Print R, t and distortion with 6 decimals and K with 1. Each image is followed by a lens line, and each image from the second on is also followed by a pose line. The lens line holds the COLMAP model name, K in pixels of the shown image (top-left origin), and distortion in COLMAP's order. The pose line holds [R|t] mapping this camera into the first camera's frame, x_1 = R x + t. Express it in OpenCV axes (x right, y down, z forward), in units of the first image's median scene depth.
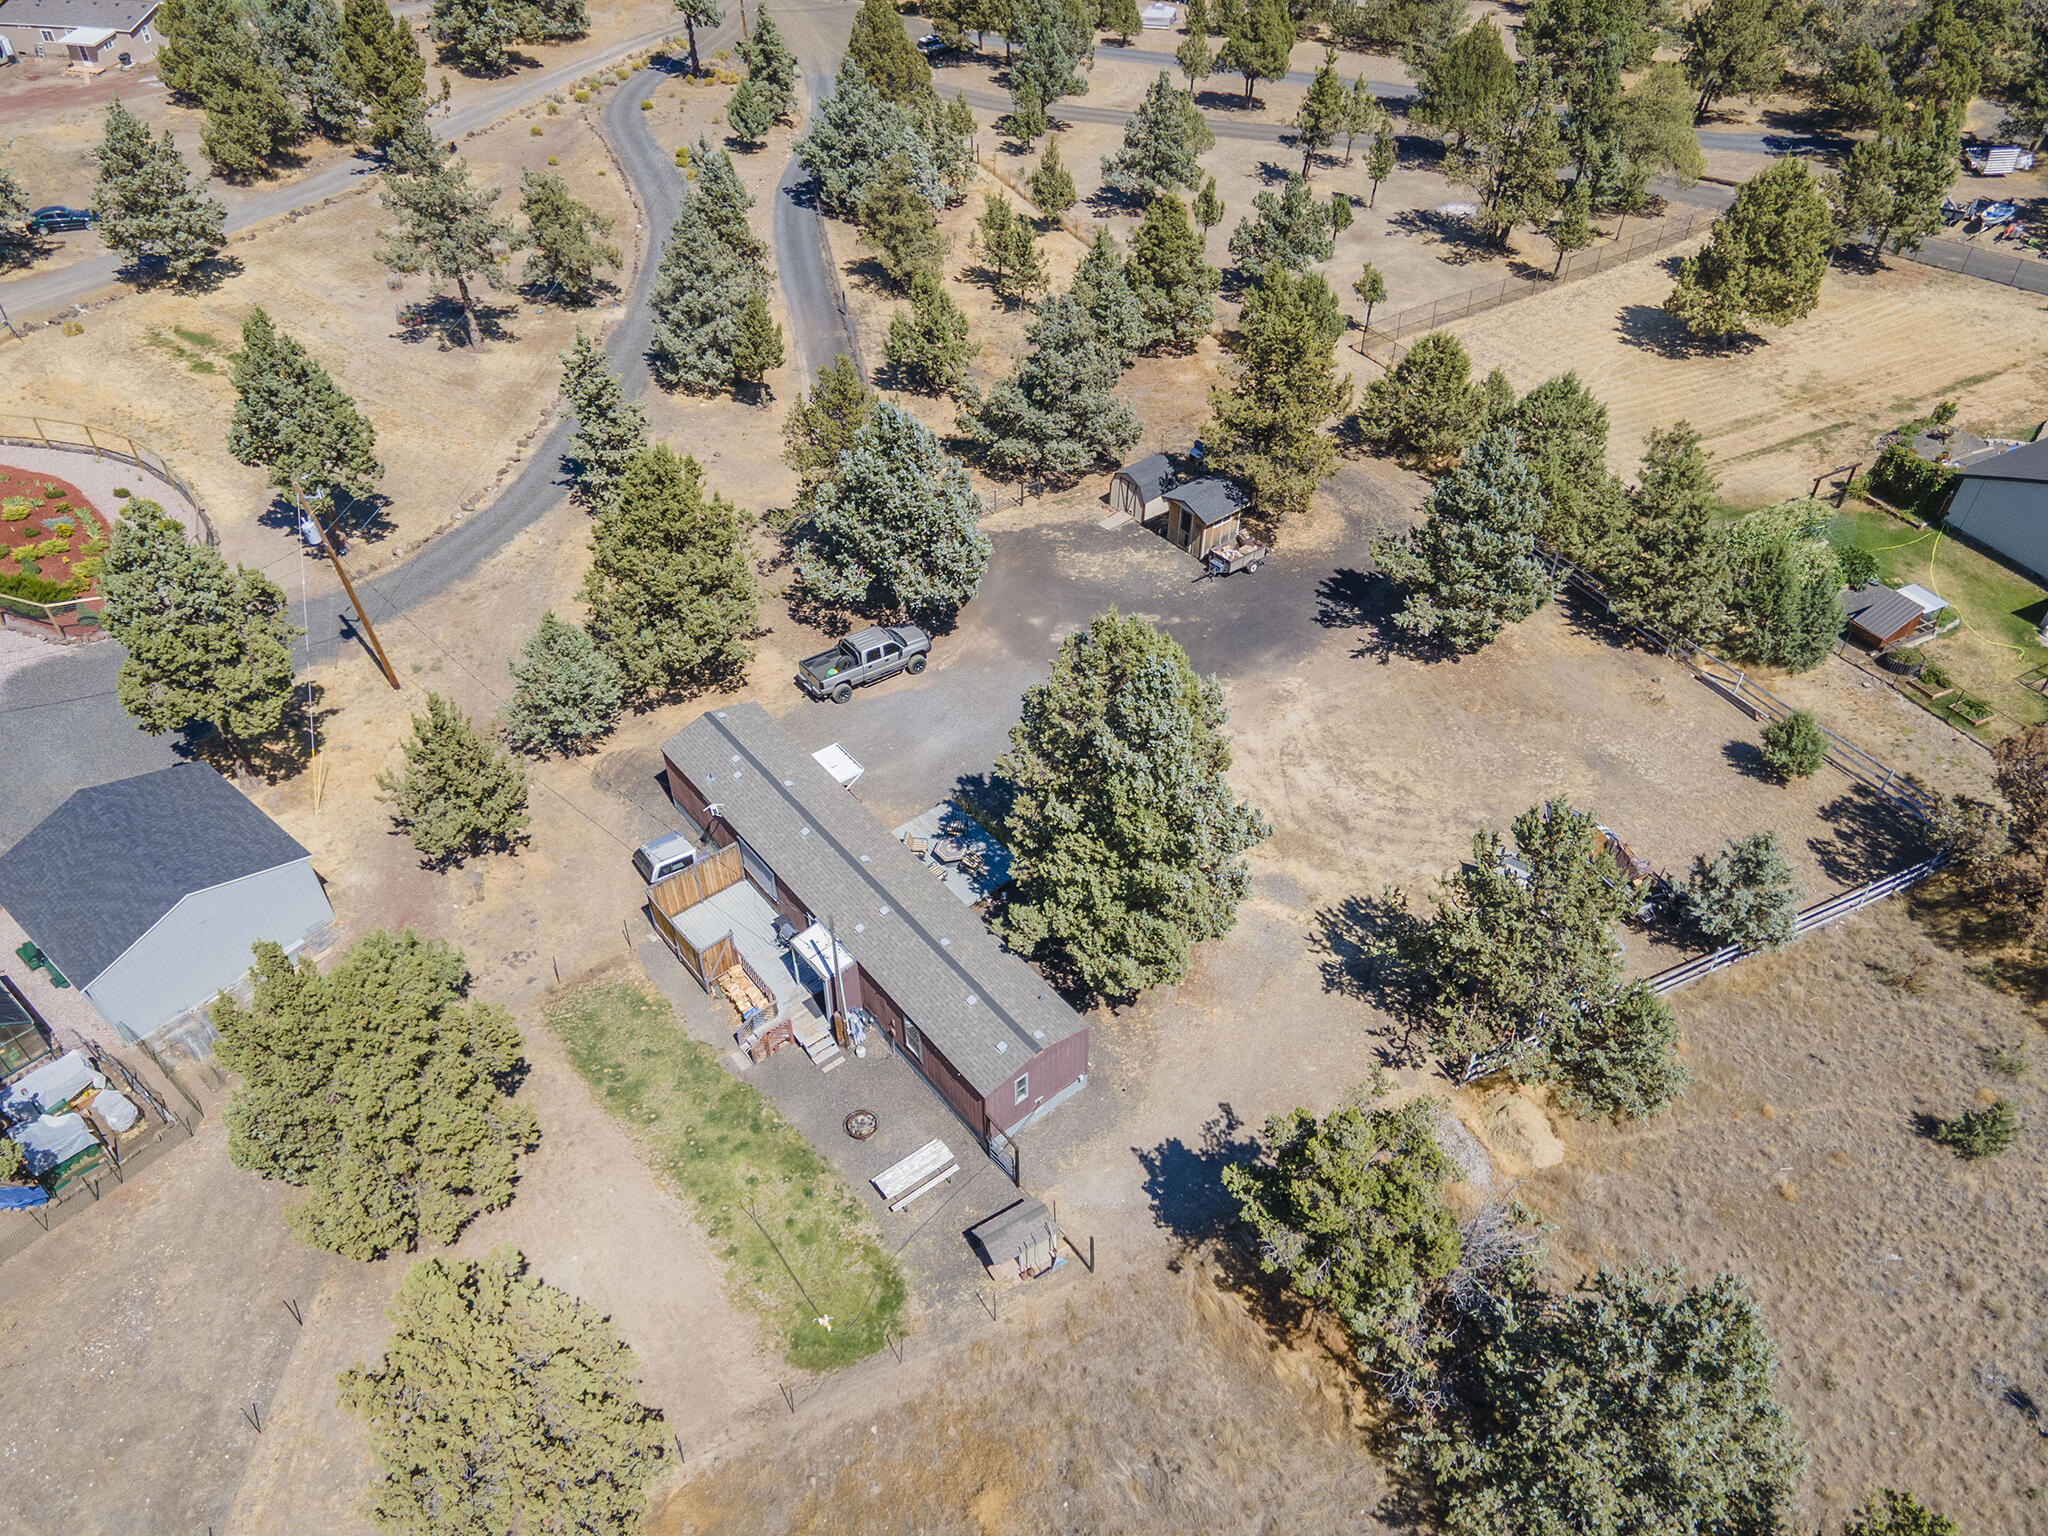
lens RADIAL K [[1487.6, 0, 1042.3], [0, 1487.6, 804.1], [0, 0, 1]] dist [0.026408, 0.025180]
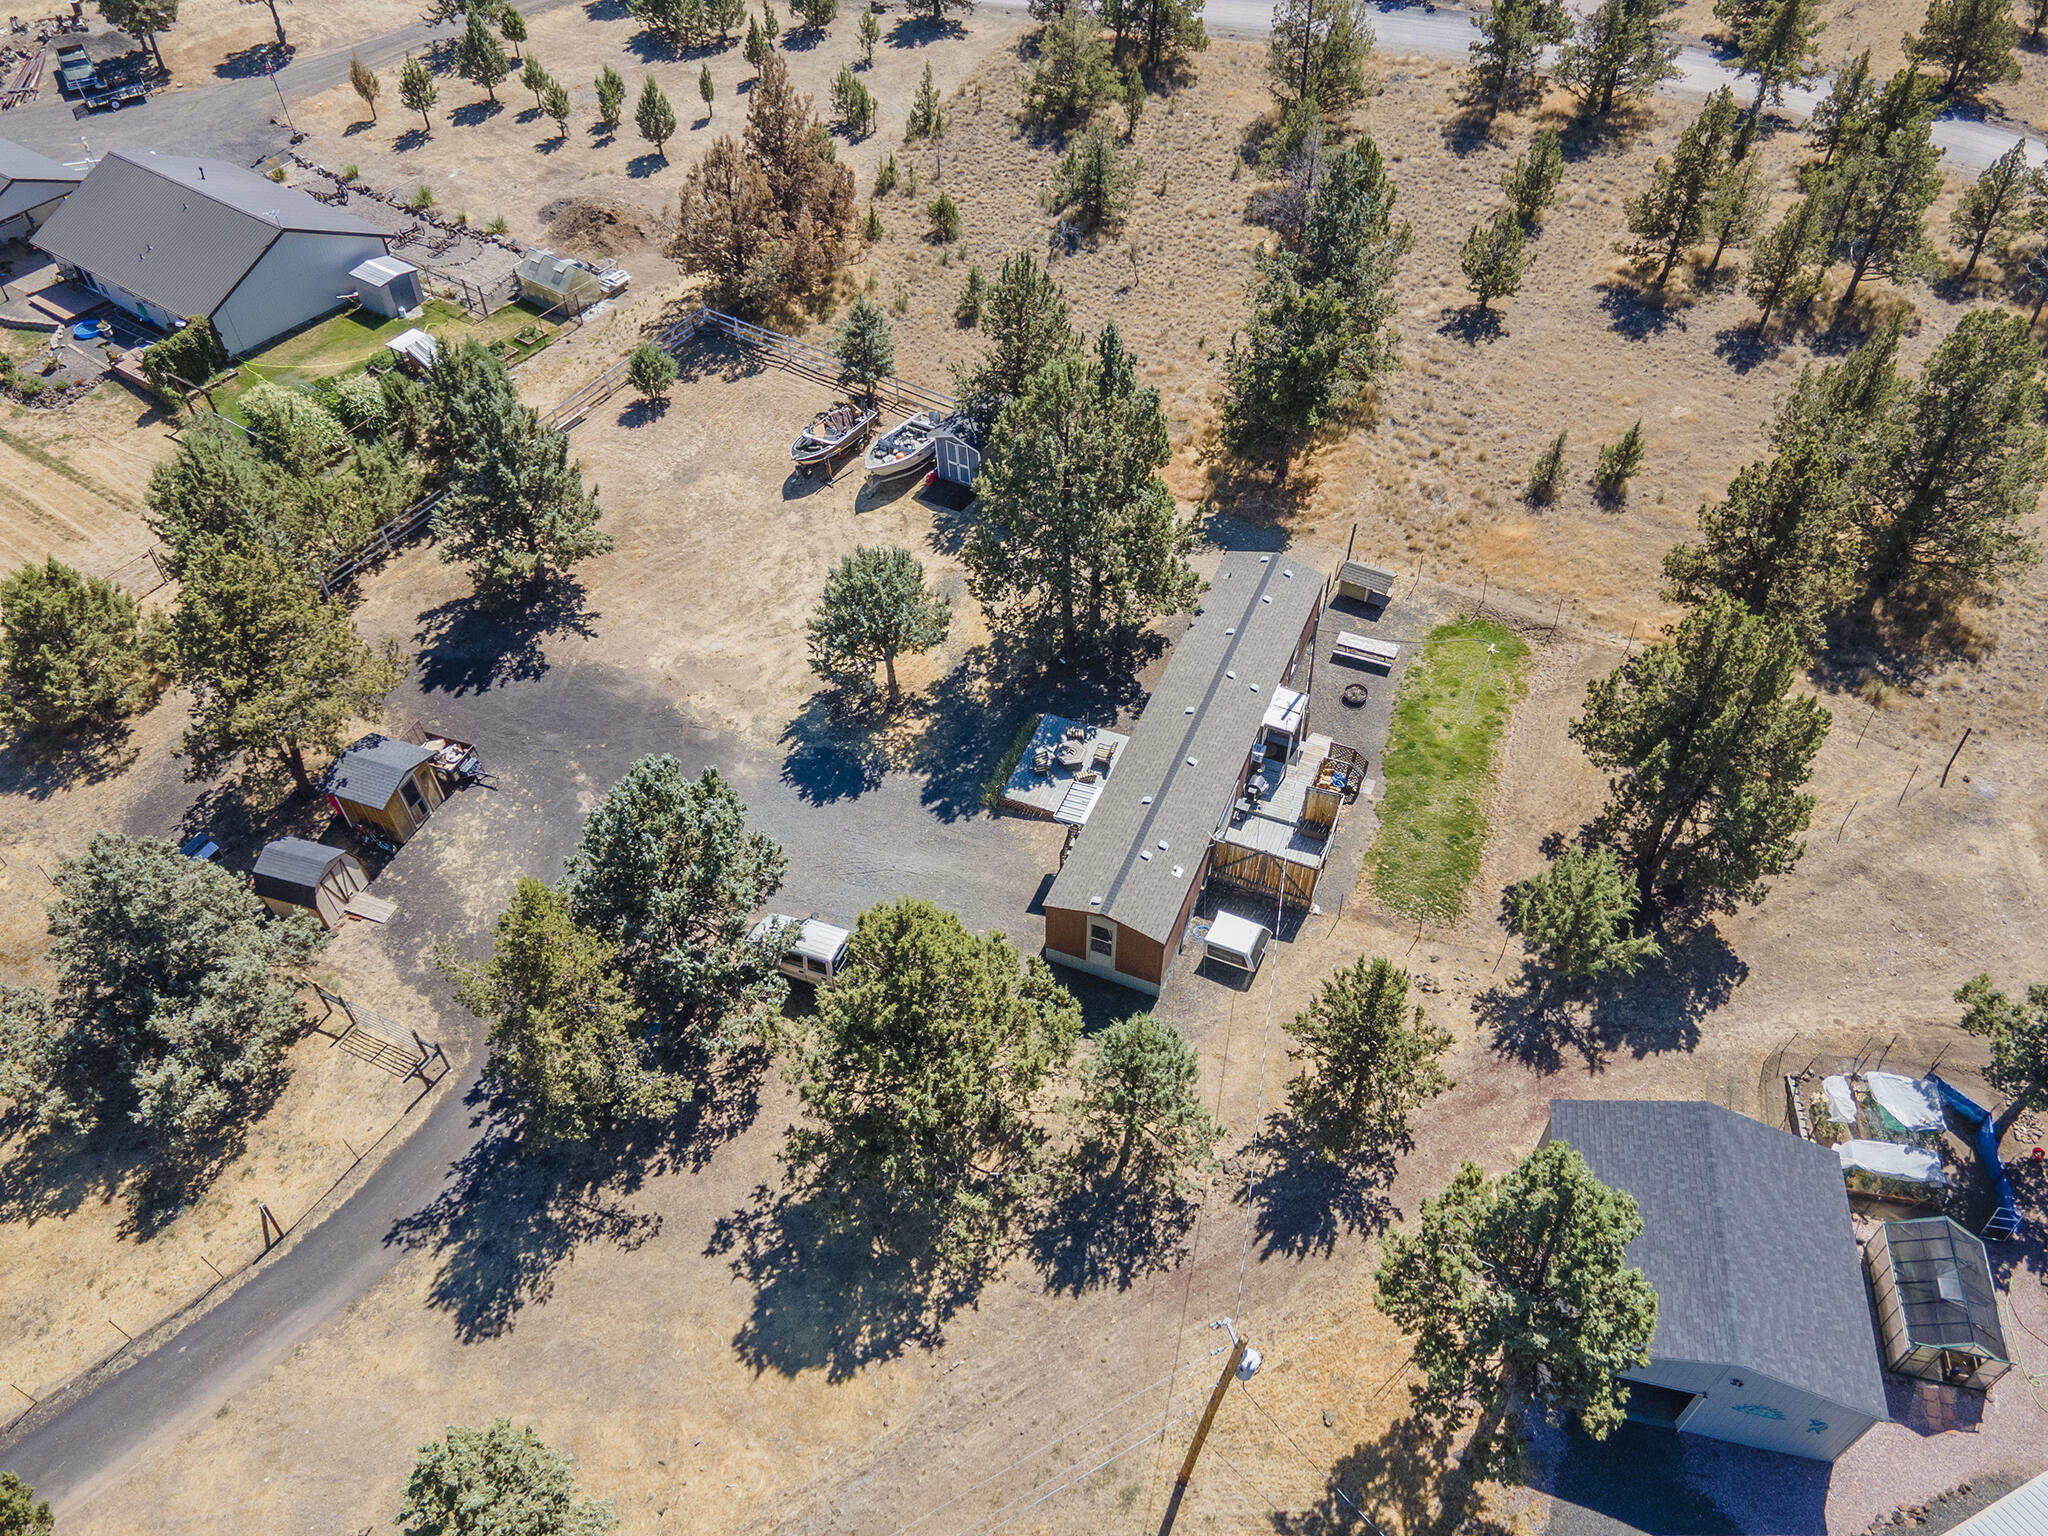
lens RADIAL K [[1487.6, 0, 1033.9], [0, 1487.6, 762.8], [0, 0, 1]] dist [0.026408, 0.025180]
pose [[-0.475836, -0.635776, 0.607758, -0.594778], [0.612328, 0.256572, 0.747814, -0.660082], [-0.631375, 0.727983, 0.267218, 0.658101]]
